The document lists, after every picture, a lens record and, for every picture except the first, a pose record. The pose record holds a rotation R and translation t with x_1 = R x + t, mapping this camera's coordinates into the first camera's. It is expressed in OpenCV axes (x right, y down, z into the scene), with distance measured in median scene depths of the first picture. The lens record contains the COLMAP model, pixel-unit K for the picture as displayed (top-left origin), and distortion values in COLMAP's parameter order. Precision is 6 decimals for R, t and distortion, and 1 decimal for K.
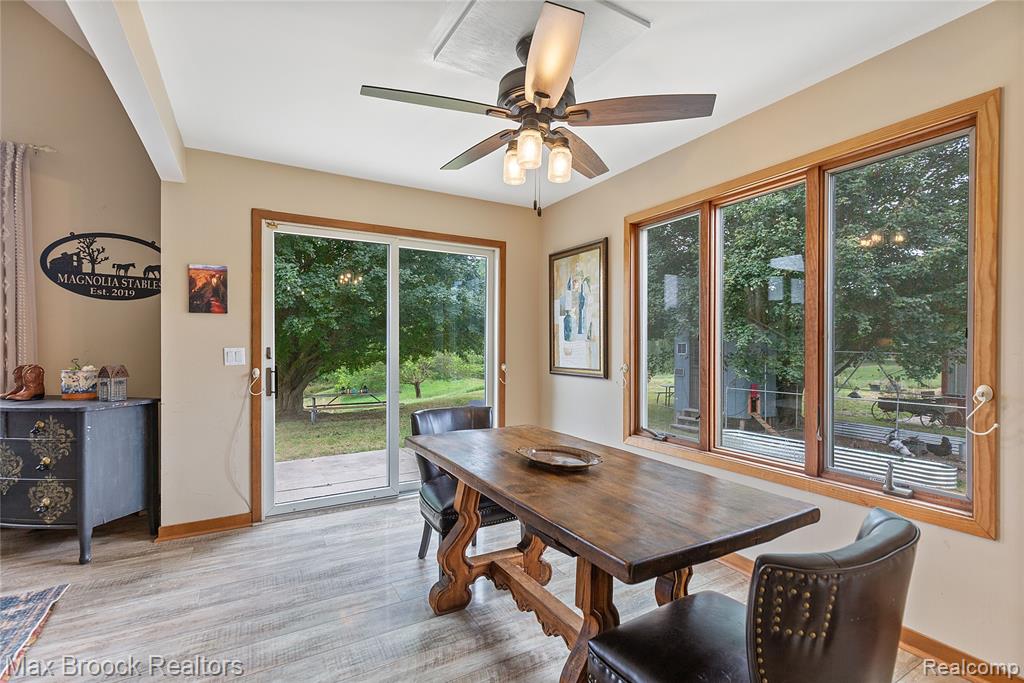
lens RADIAL K [[465.8, 0, 517.3], [0, 465.8, 348.0], [0, 0, 1]] dist [0.004287, 0.000156]
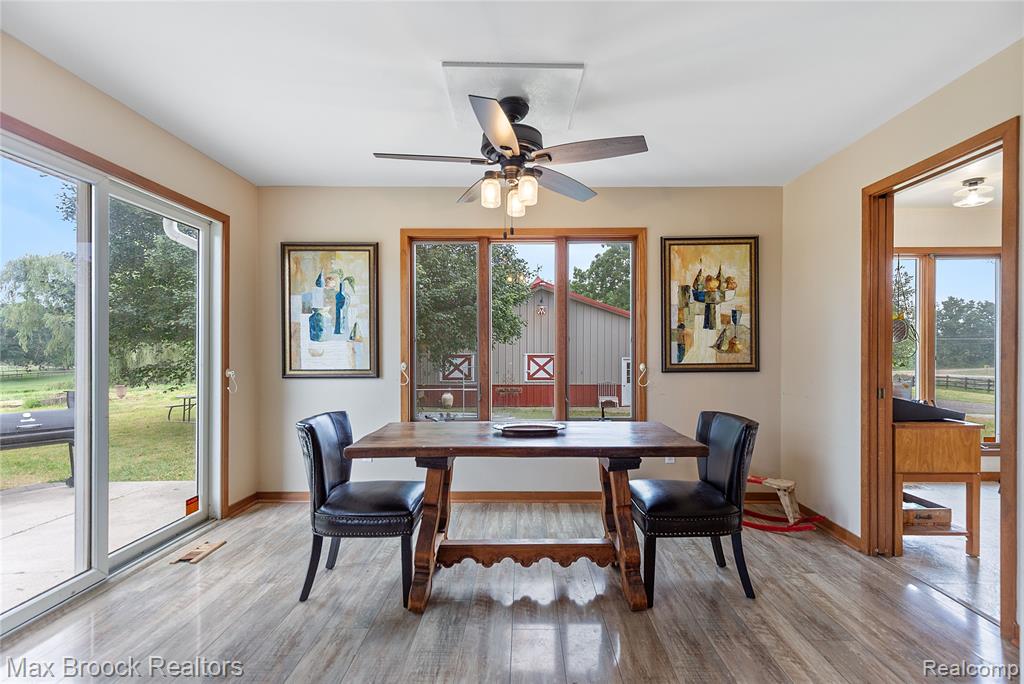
lens RADIAL K [[476.7, 0, 519.1], [0, 476.7, 351.9], [0, 0, 1]] dist [0.011805, 0.000024]
pose [[0.506640, -0.006313, 0.862135, -0.576525], [0.007361, 0.999968, 0.002997, 0.007604], [-0.862126, 0.004828, 0.506670, 0.183497]]
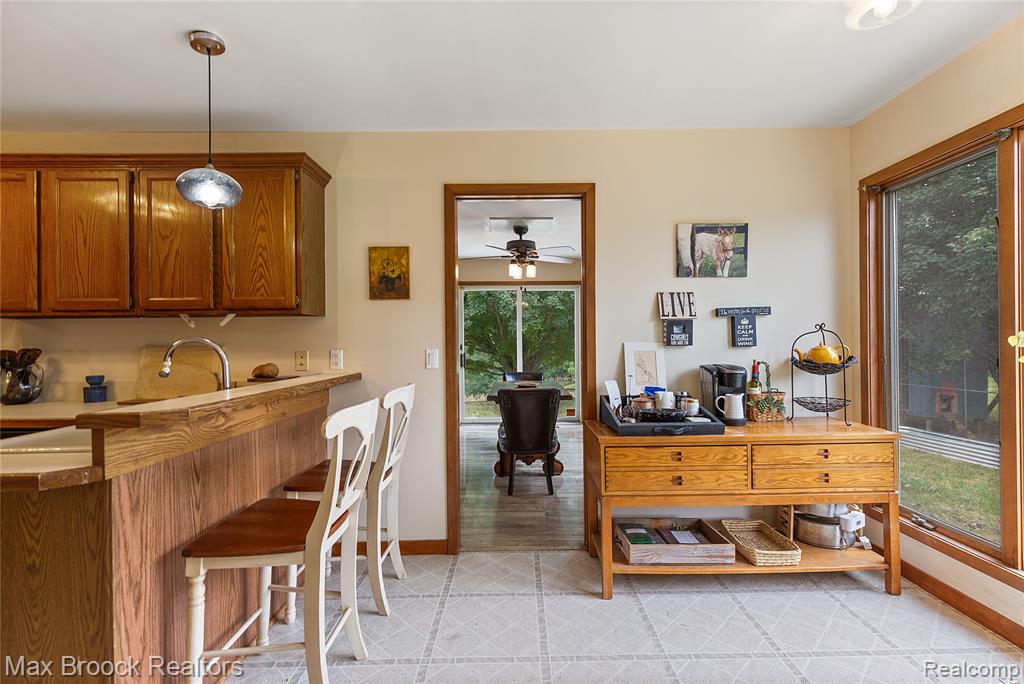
lens RADIAL K [[453.6, 0, 515.4], [0, 453.6, 344.6], [0, 0, 1]] dist [-0.012914, 0.000022]
pose [[0.861696, -0.008376, -0.507356, 0.714113], [0.006257, 0.999963, -0.005881, 0.012700], [0.507386, 0.001893, 0.861717, -0.652912]]
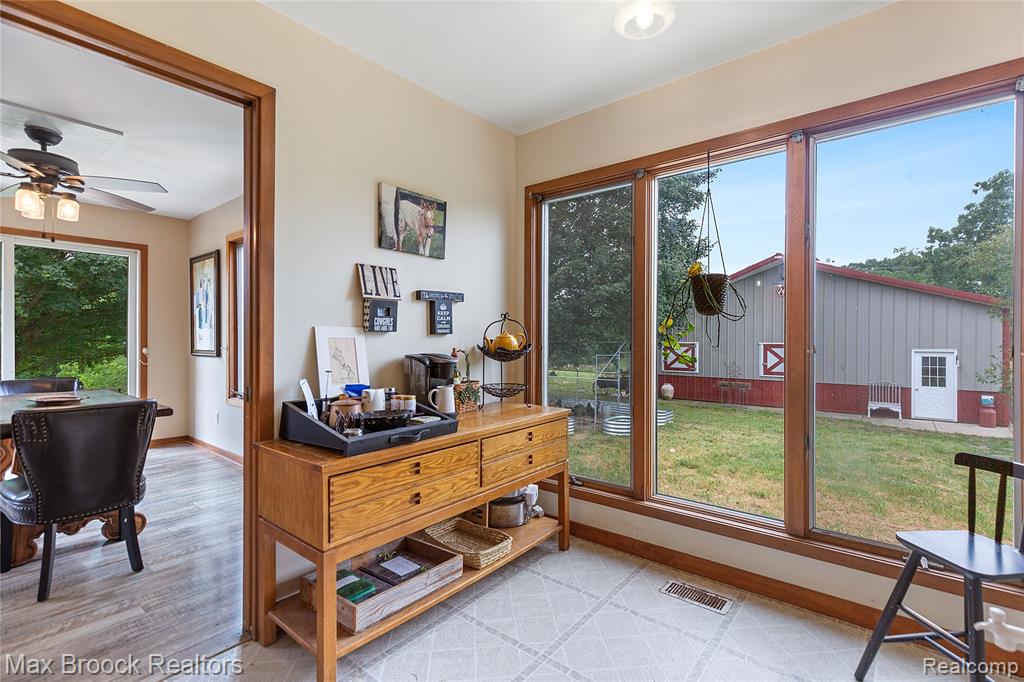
lens RADIAL K [[462.1, 0, 515.6], [0, 462.1, 340.1], [0, 0, 1]] dist [0.004717, 0.000155]
pose [[0.936963, -0.002112, 0.349422, 0.527833], [0.003061, 0.999993, -0.002164, 0.024176], [-0.349415, 0.003097, 0.936963, -0.524428]]
